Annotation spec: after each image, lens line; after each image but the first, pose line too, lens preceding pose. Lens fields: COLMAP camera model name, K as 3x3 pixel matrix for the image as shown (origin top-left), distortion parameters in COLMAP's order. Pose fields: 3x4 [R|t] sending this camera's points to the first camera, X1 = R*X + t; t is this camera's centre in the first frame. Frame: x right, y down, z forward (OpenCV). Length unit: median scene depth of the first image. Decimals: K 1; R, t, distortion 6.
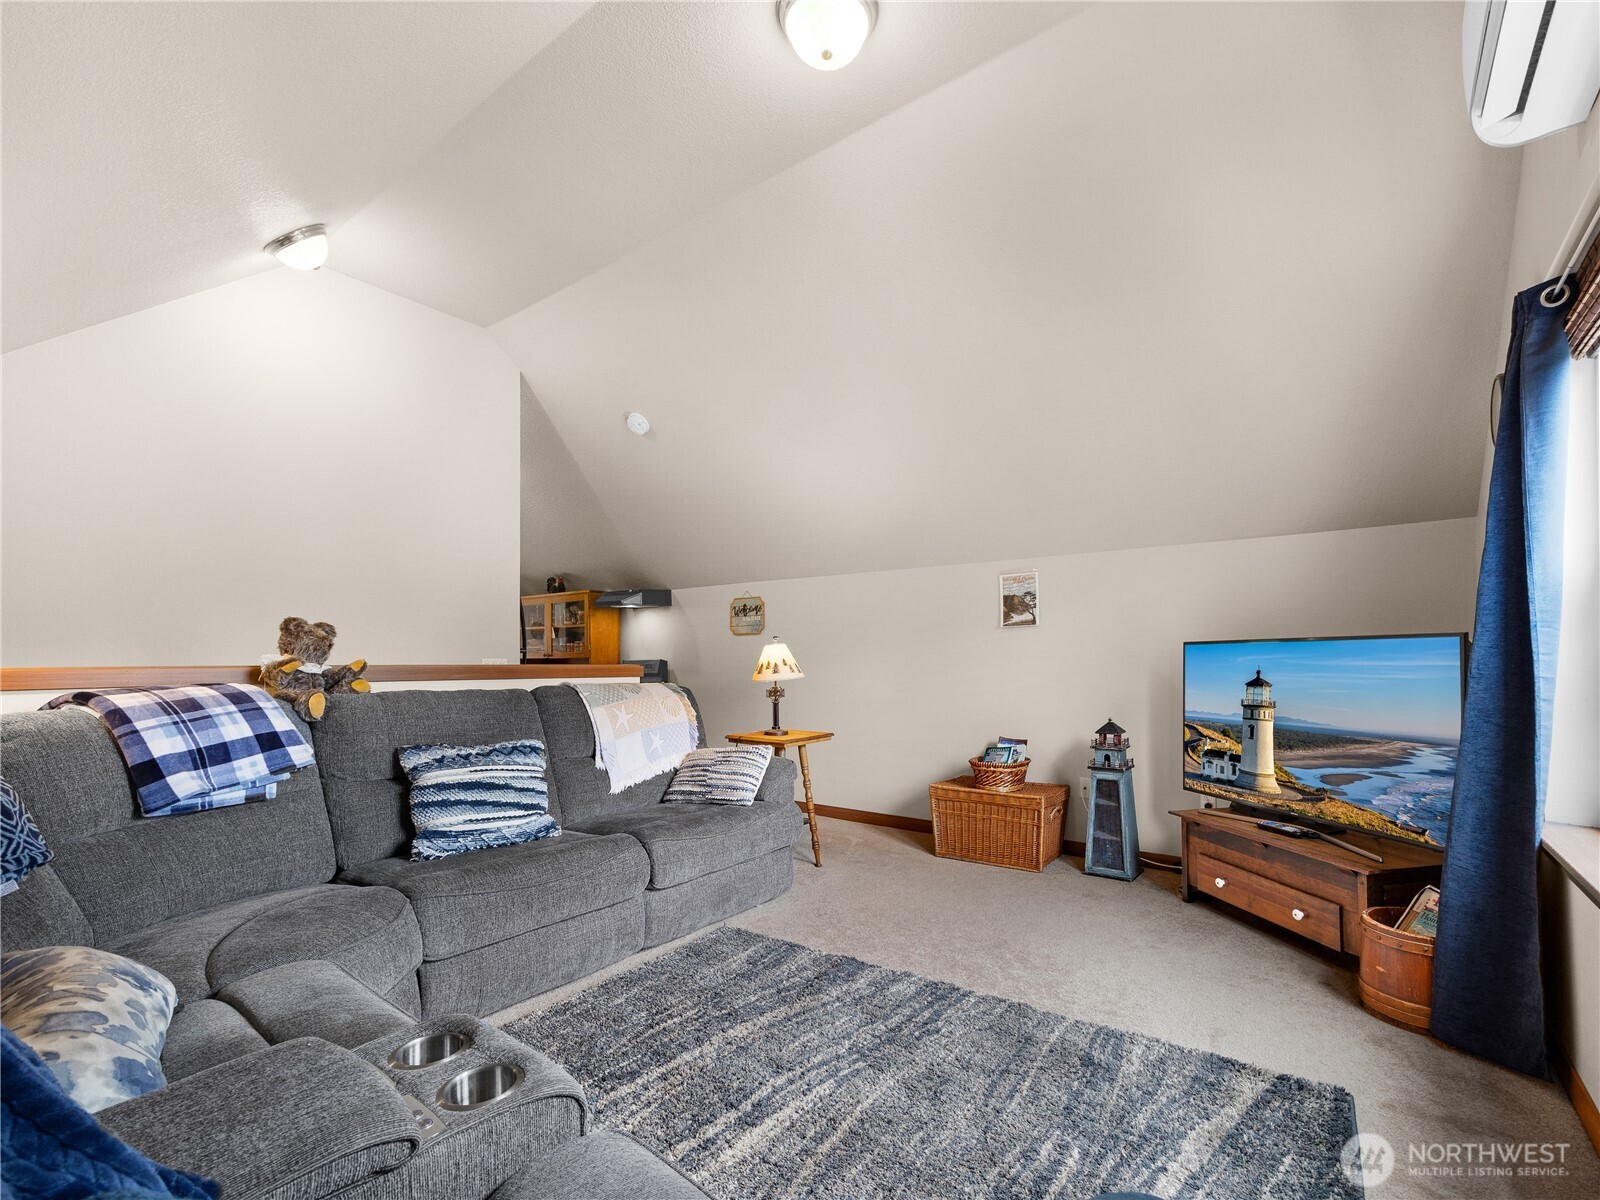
lens RADIAL K [[698.4, 0, 805.0], [0, 698.4, 643.0], [0, 0, 1]] dist [-0.003151, -0.000343]
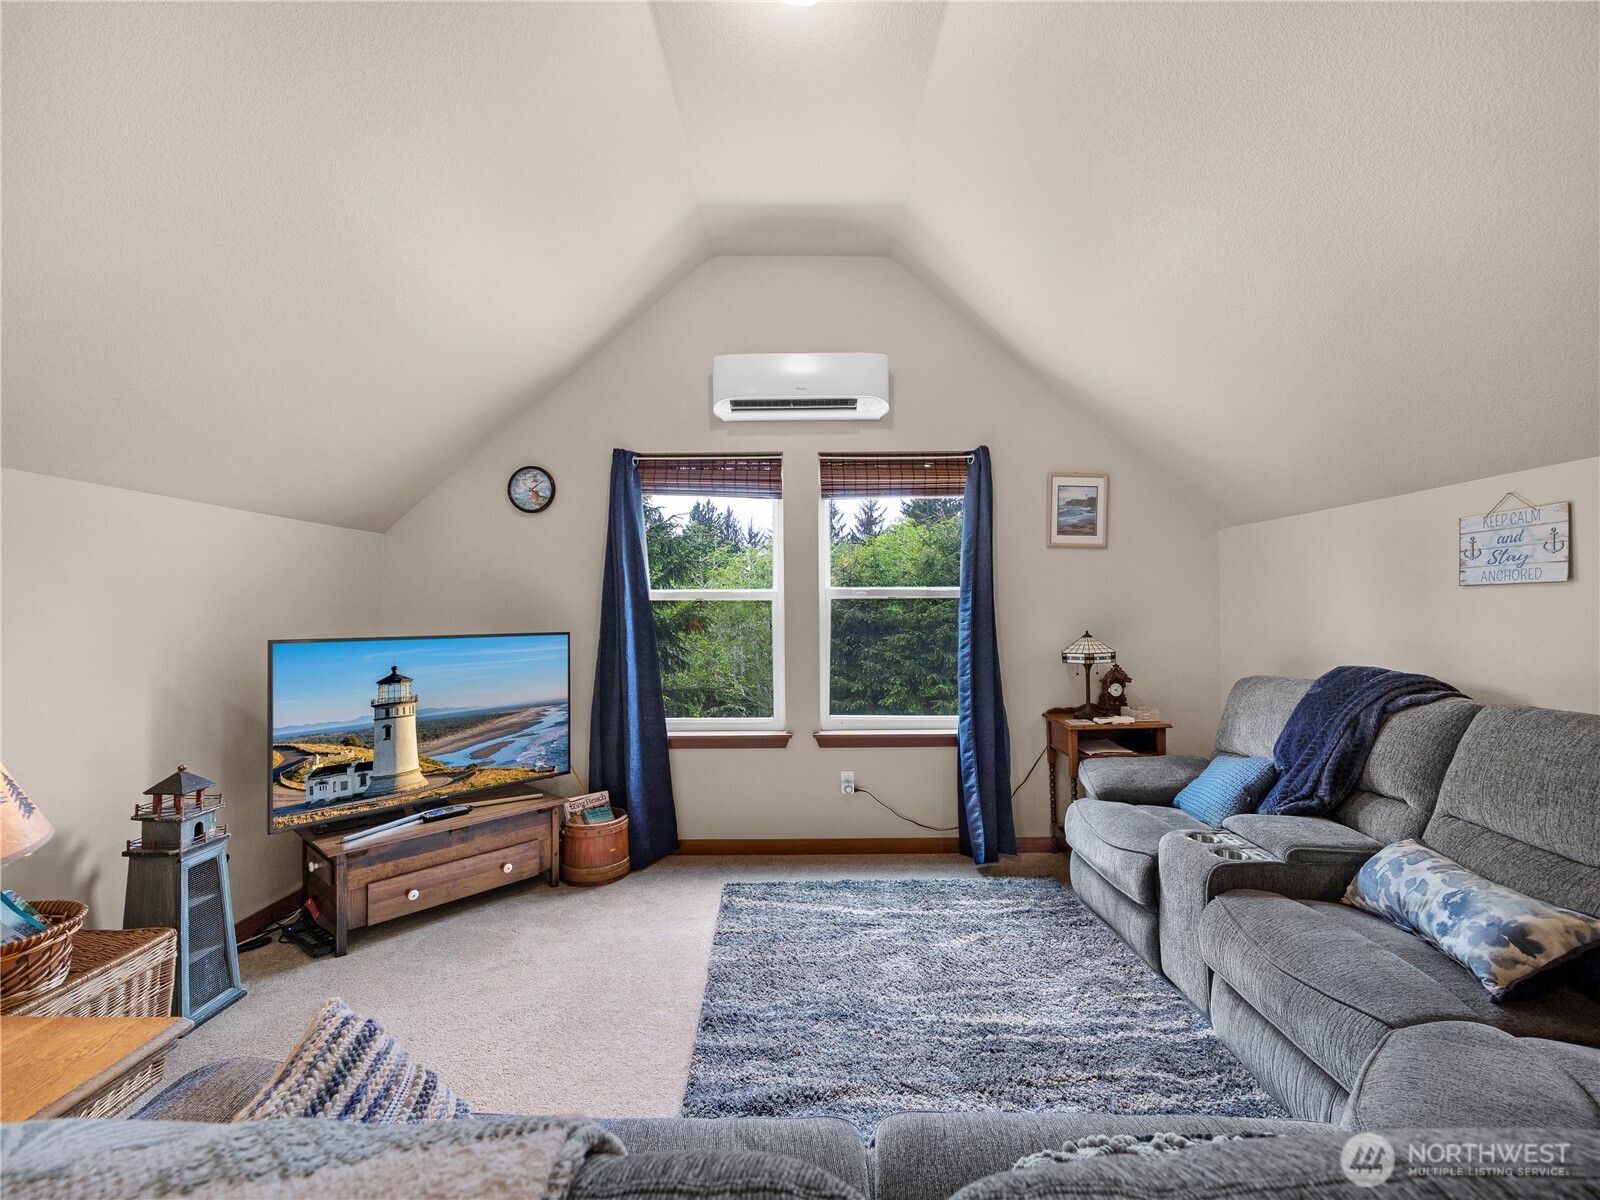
lens RADIAL K [[672.8, 0, 805.2], [0, 672.8, 599.2], [0, 0, 1]] dist [-0.002292, -0.000348]
pose [[-0.610556, 0.014192, 0.791846, -0.478231], [-0.021645, 0.999167, -0.034598, -0.037195], [-0.791678, -0.038264, -0.609740, 1.244563]]
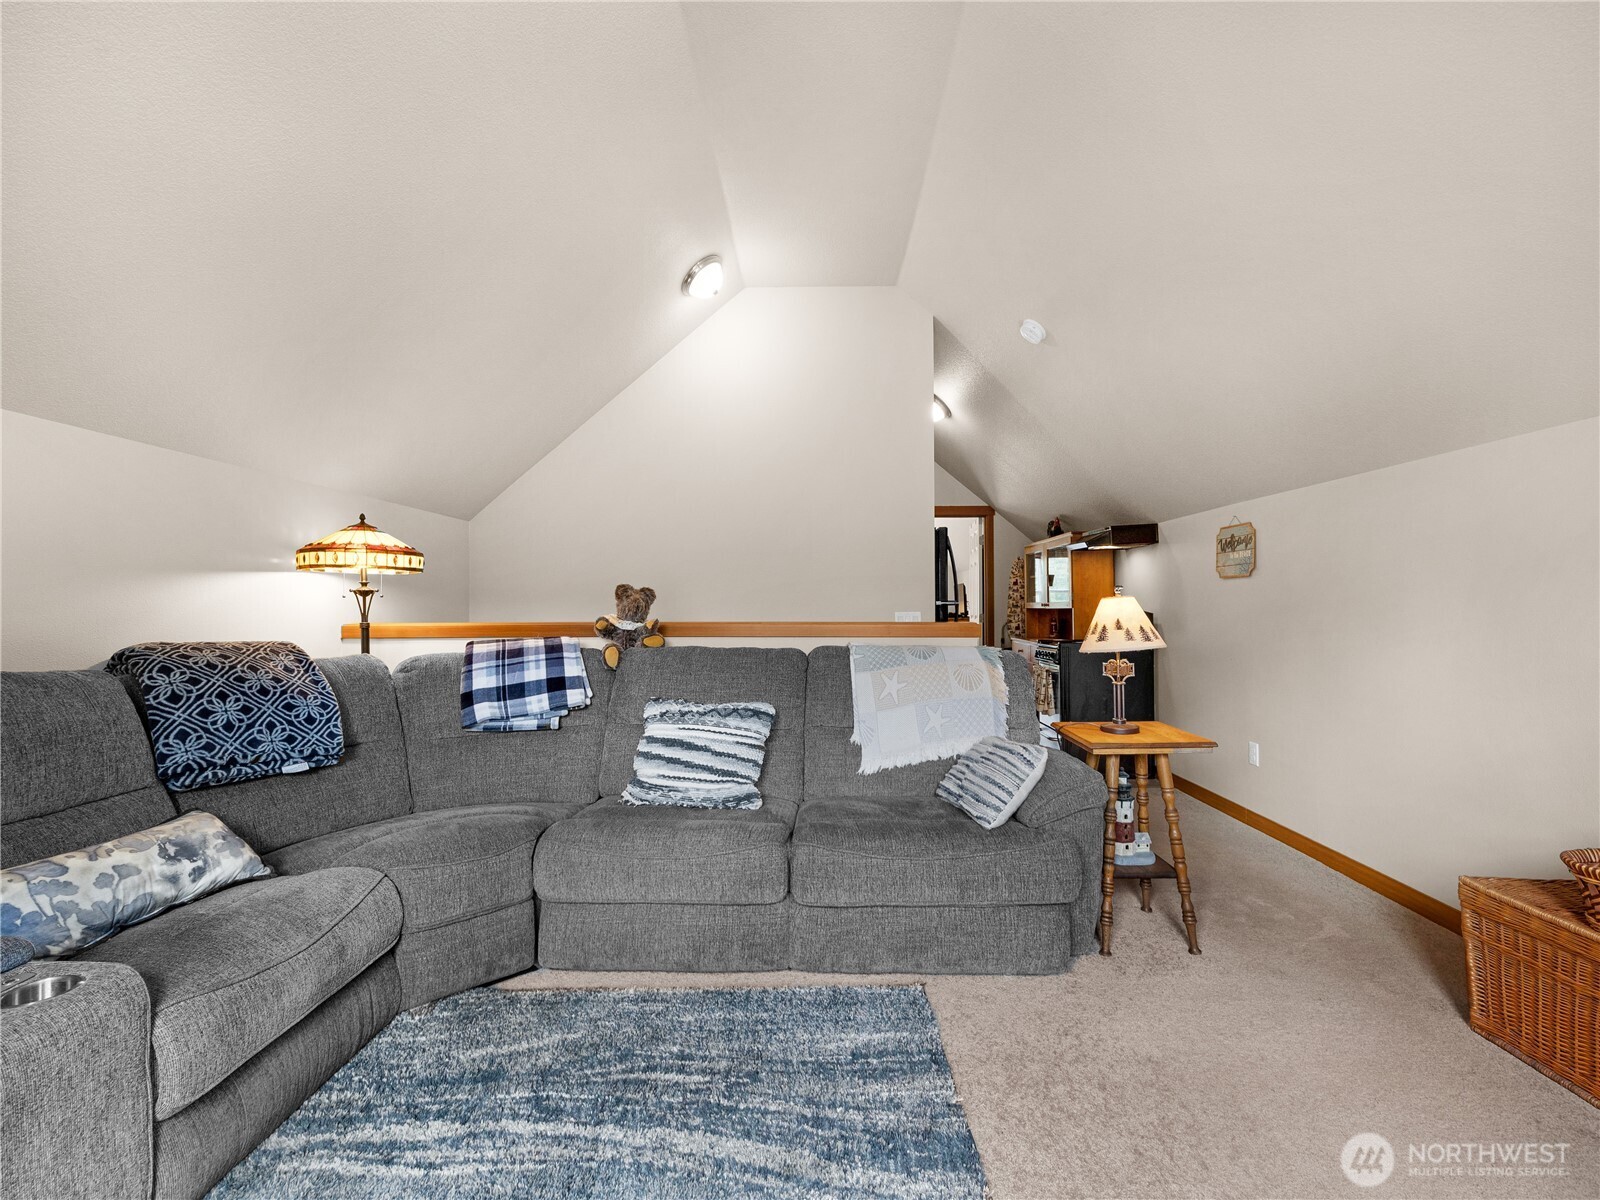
lens RADIAL K [[672.8, 0, 805.2], [0, 672.8, 599.2], [0, 0, 1]] dist [-0.002292, -0.000348]
pose [[0.601090, -0.008153, -0.799140, 0.416299], [0.023223, 0.999704, 0.007268, -0.011149], [0.798844, -0.022927, 0.601101, 0.522711]]
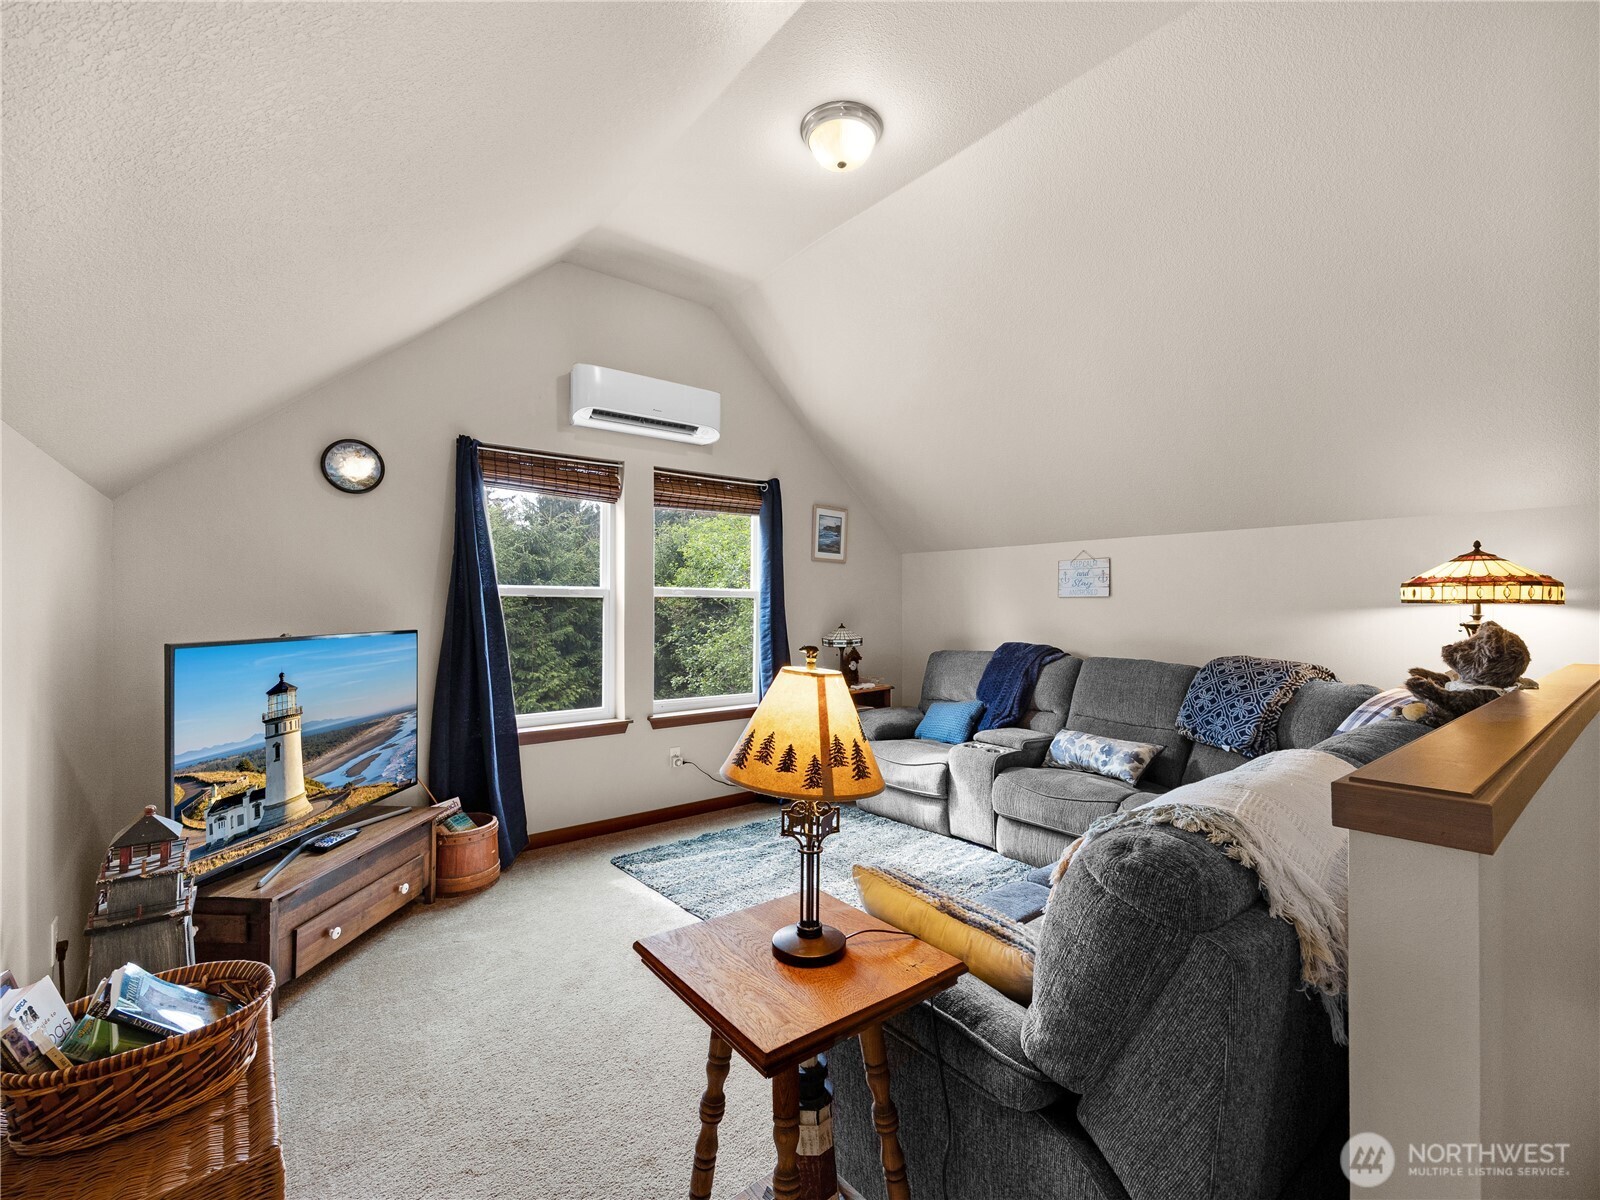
lens RADIAL K [[681.5, 0, 807.6], [0, 681.5, 591.8], [0, 0, 1]] dist [0.063355, -0.052105]
pose [[-0.965591, 0.000046, 0.260065, -0.159733], [-0.013338, 0.998675, -0.049697, -0.024884], [-0.259723, -0.051456, -0.964311, 1.799688]]
